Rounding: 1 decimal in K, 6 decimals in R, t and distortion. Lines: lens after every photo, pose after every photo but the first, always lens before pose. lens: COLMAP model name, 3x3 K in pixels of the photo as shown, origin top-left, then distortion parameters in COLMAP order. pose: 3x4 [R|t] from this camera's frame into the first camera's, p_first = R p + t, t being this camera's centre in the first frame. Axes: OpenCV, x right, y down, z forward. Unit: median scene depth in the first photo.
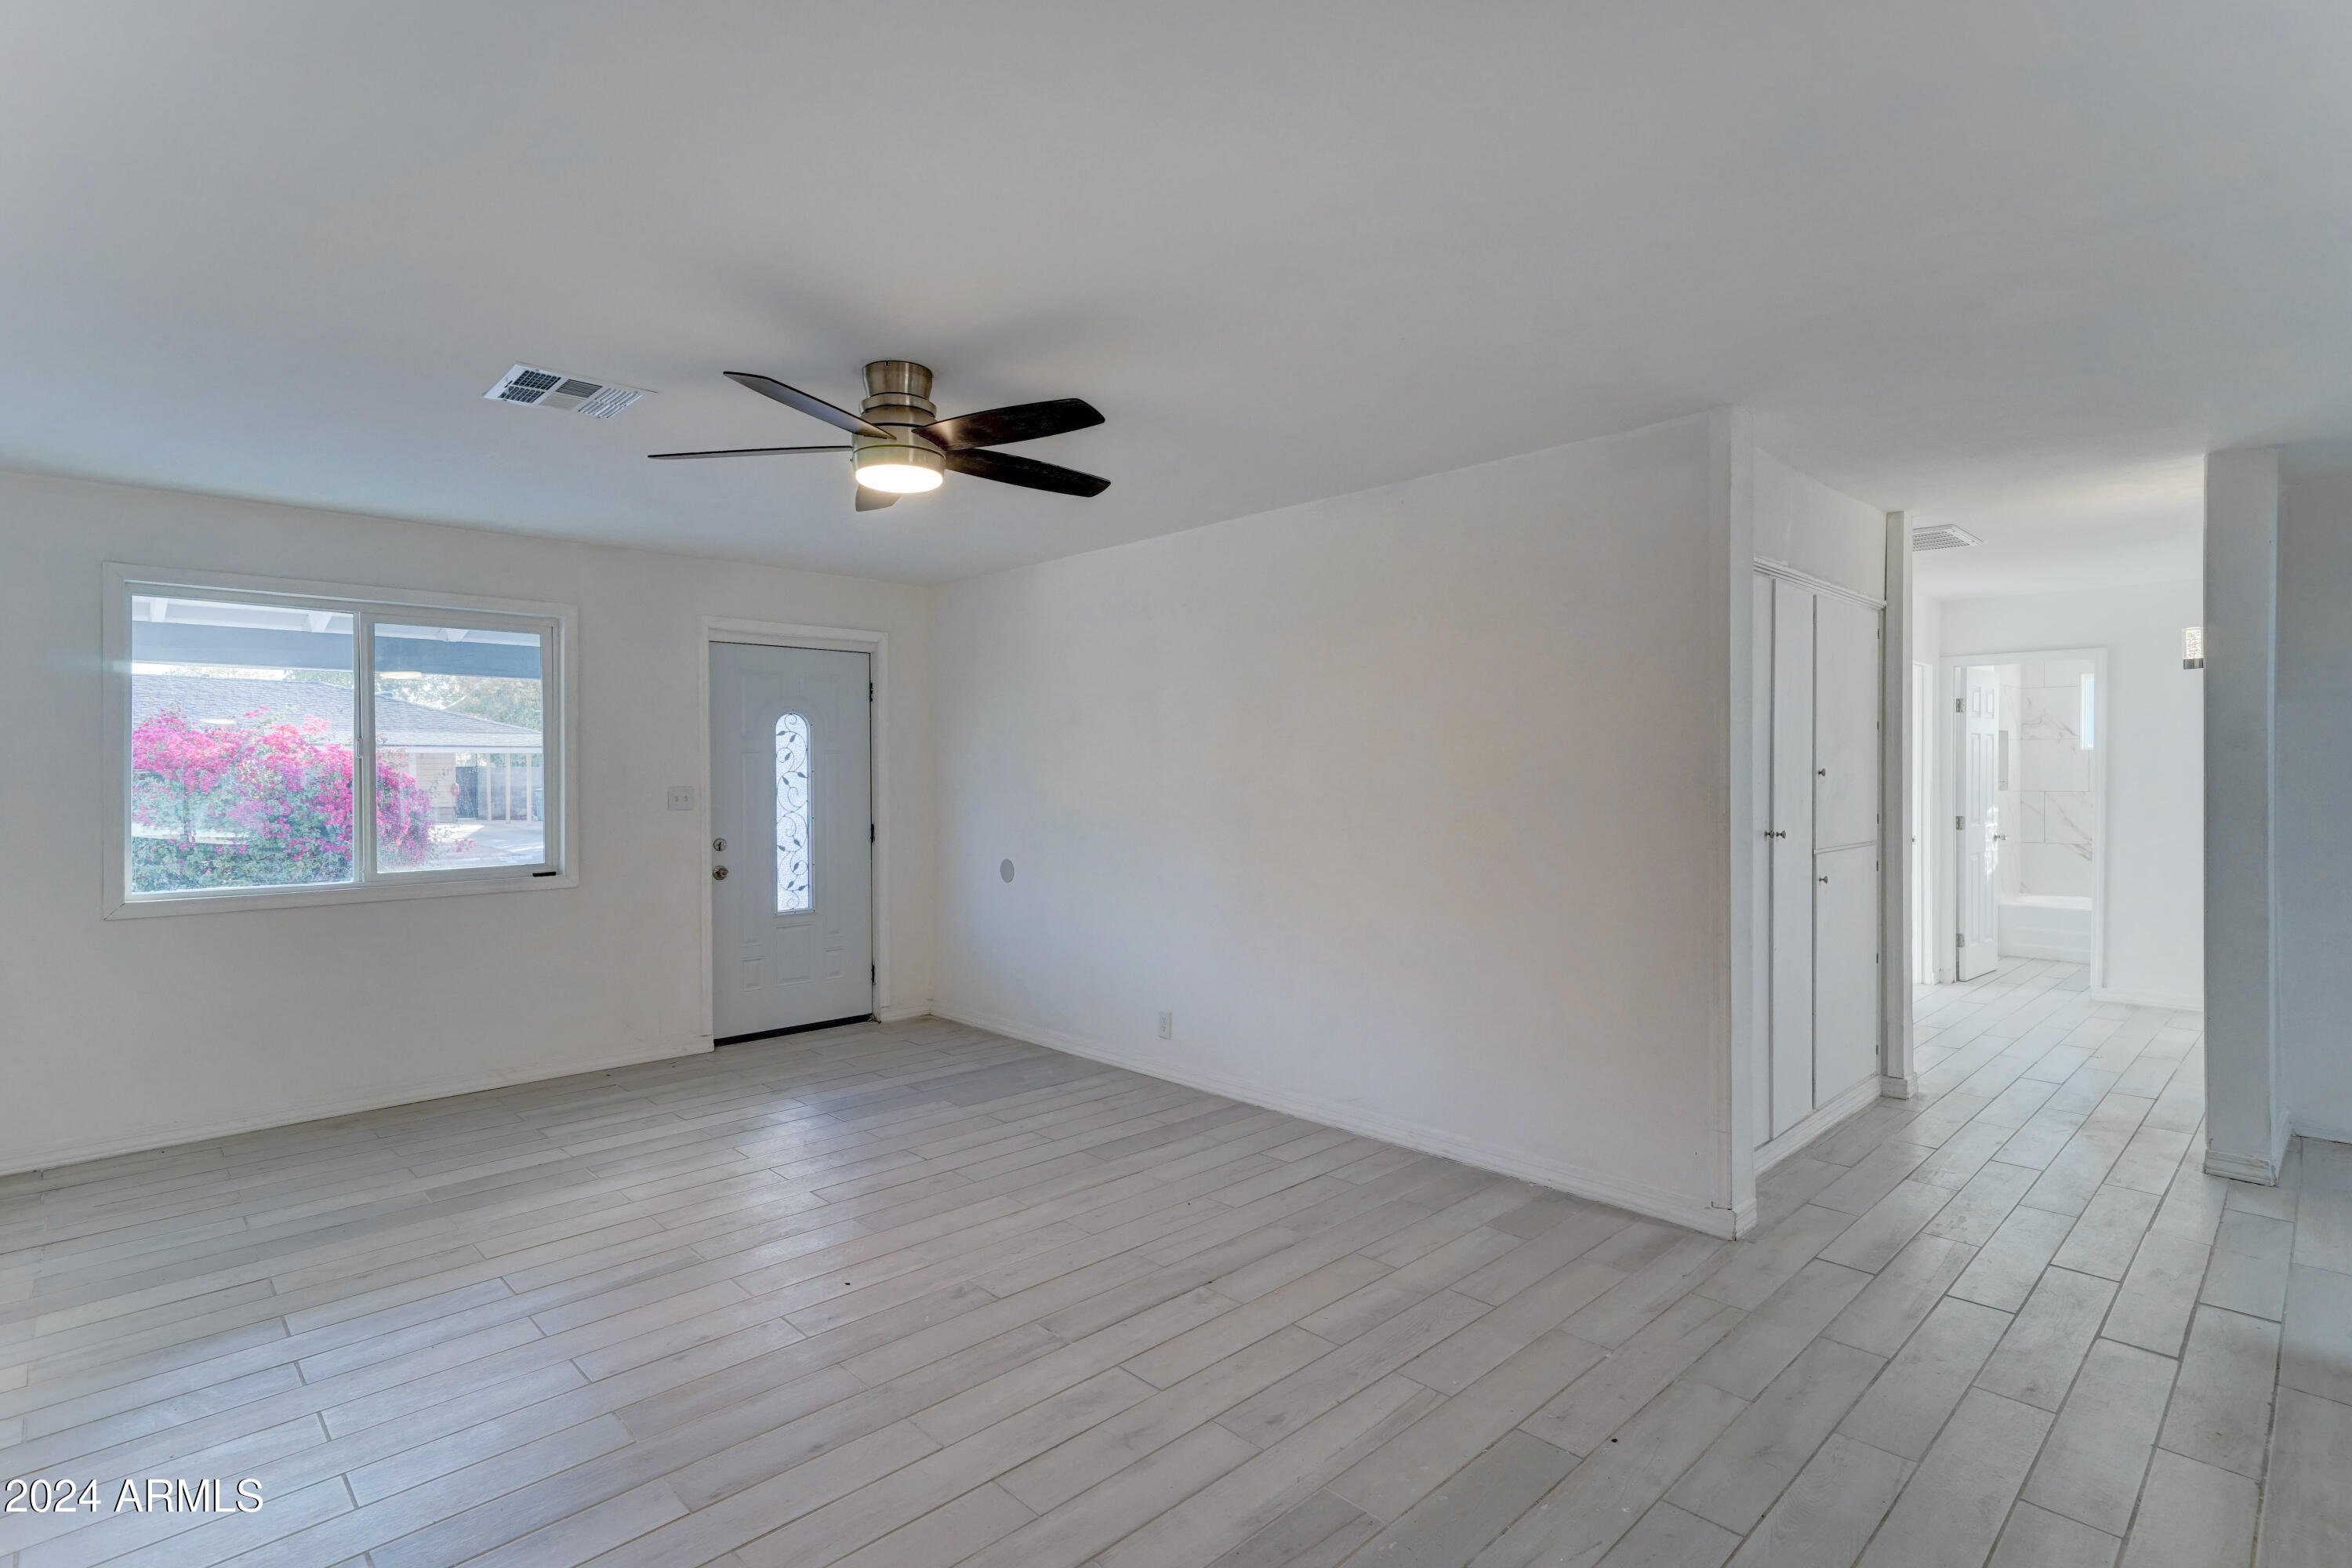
lens RADIAL K [[1151.9, 0, 1216.6], [0, 1151.9, 791.8], [0, 0, 1]] dist [0.007759, 0.000989]
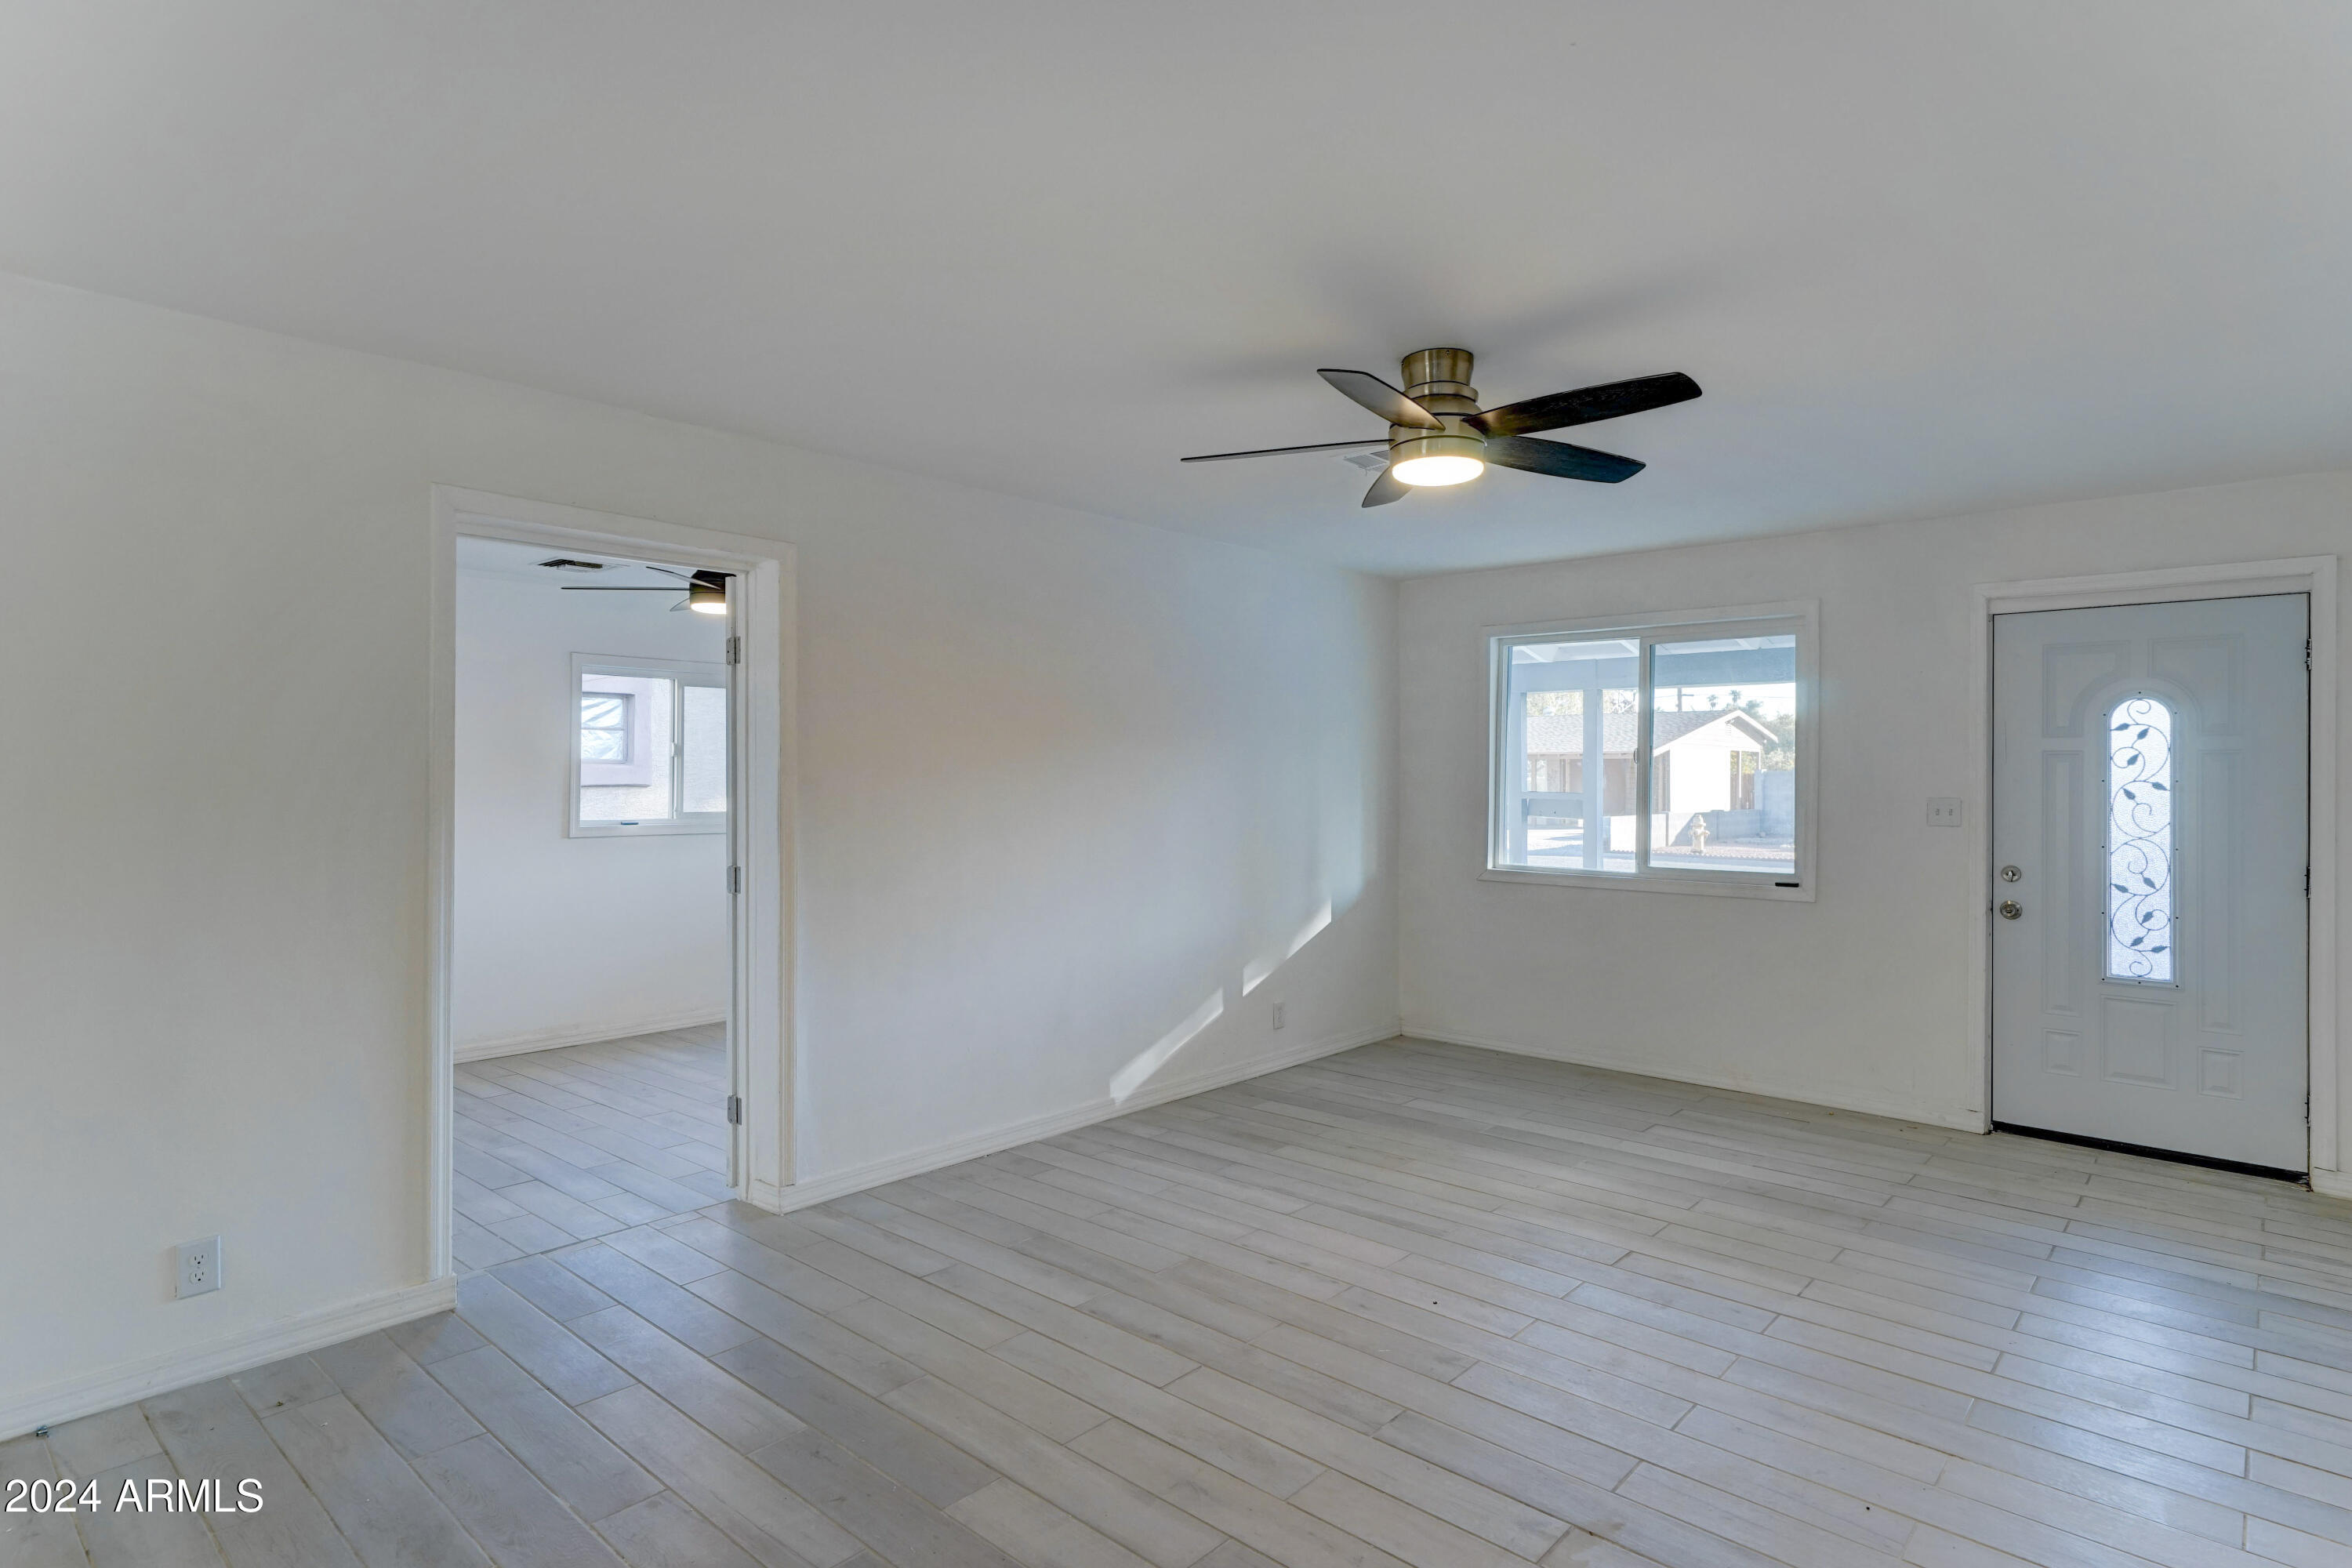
lens RADIAL K [[1234.4, 0, 1116.7], [0, 1234.4, 775.0], [0, 0, 1]] dist [0.008349, 0.000406]
pose [[0.032391, 0.006956, -0.999451, 0.395549], [-0.025217, 0.999663, 0.006140, -0.010911], [0.999157, 0.025004, 0.032556, 0.379739]]
